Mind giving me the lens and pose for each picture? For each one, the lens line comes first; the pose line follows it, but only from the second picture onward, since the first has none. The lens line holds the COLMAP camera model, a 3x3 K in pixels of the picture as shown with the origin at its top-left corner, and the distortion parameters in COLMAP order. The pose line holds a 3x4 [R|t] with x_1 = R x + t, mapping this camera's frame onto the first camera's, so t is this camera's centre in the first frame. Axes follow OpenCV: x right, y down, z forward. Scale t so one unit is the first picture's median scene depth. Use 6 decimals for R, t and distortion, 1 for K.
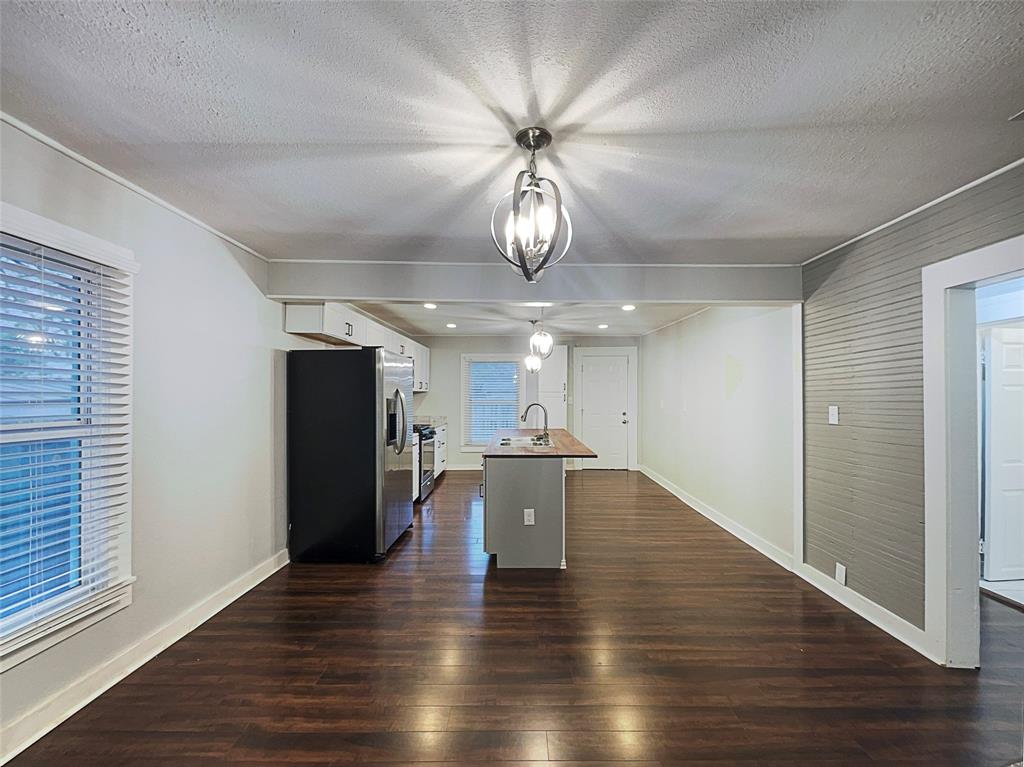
lens RADIAL K [[424.8, 0, 515.4], [0, 424.8, 389.2], [0, 0, 1]] dist [-0.006815, -0.000140]
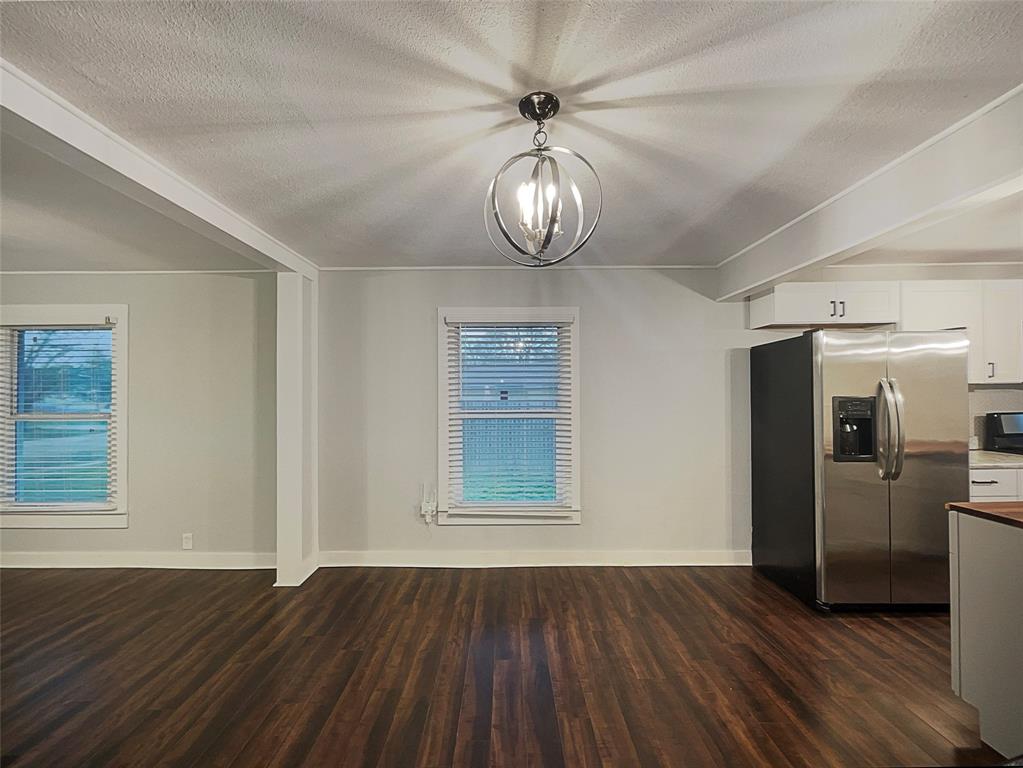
lens RADIAL K [[424.4, 0, 514.9], [0, 424.4, 389.7], [0, 0, 1]] dist [-0.006815, -0.000140]
pose [[0.004616, -0.008397, -0.999954, 0.589552], [0.022375, 0.999715, -0.008292, -0.000061], [0.999739, -0.022336, 0.004802, 0.605180]]
